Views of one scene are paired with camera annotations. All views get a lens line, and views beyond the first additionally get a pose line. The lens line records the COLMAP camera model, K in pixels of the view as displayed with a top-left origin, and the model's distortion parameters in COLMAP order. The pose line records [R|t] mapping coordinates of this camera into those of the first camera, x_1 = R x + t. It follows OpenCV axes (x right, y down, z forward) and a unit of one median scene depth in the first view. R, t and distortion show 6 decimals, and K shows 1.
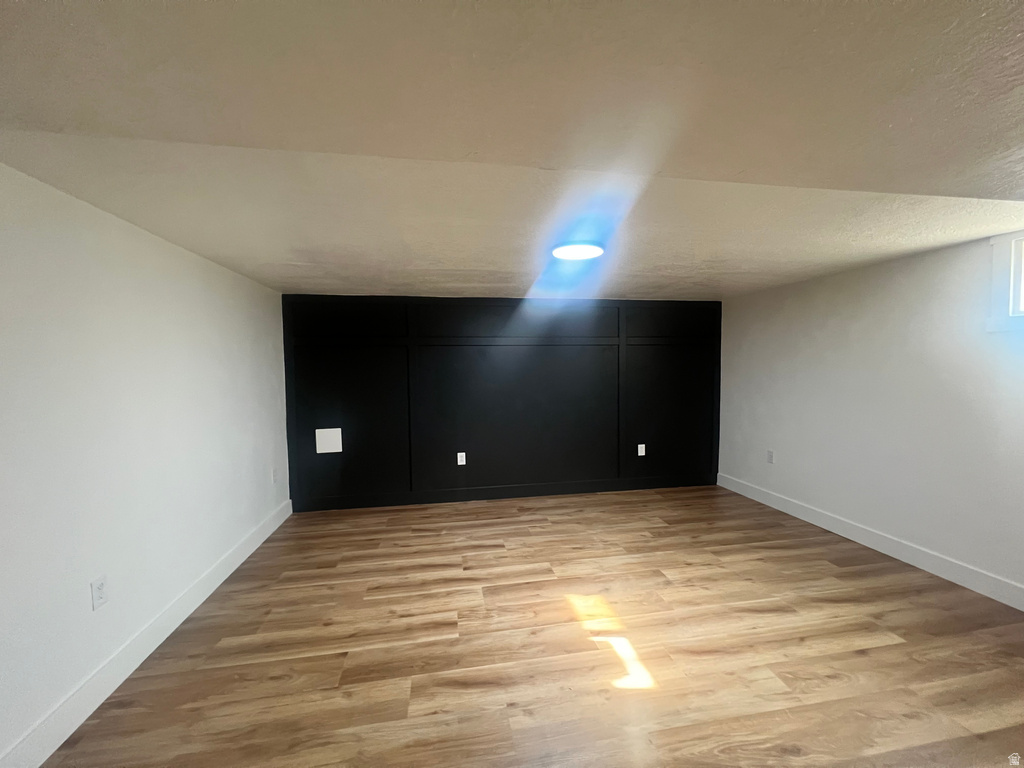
lens RADIAL K [[409.7, 0, 510.7], [0, 409.7, 387.1], [0, 0, 1]] dist [-0.000025, -0.000085]
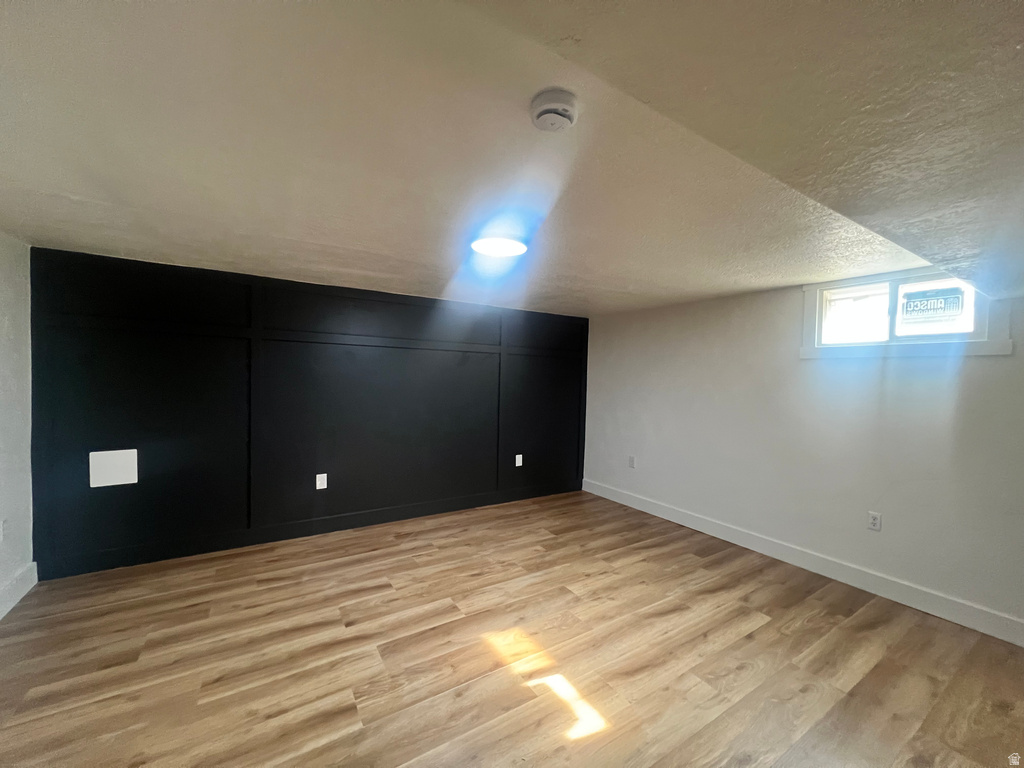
lens RADIAL K [[409.7, 0, 510.8], [0, 409.7, 383.3], [0, 0, 1]] dist [-0.000025, -0.000085]
pose [[0.921683, 0.028803, 0.386874, -0.151364], [-0.016803, 0.999268, -0.034367, 0.002973], [-0.387581, 0.025175, 0.921492, 0.154497]]
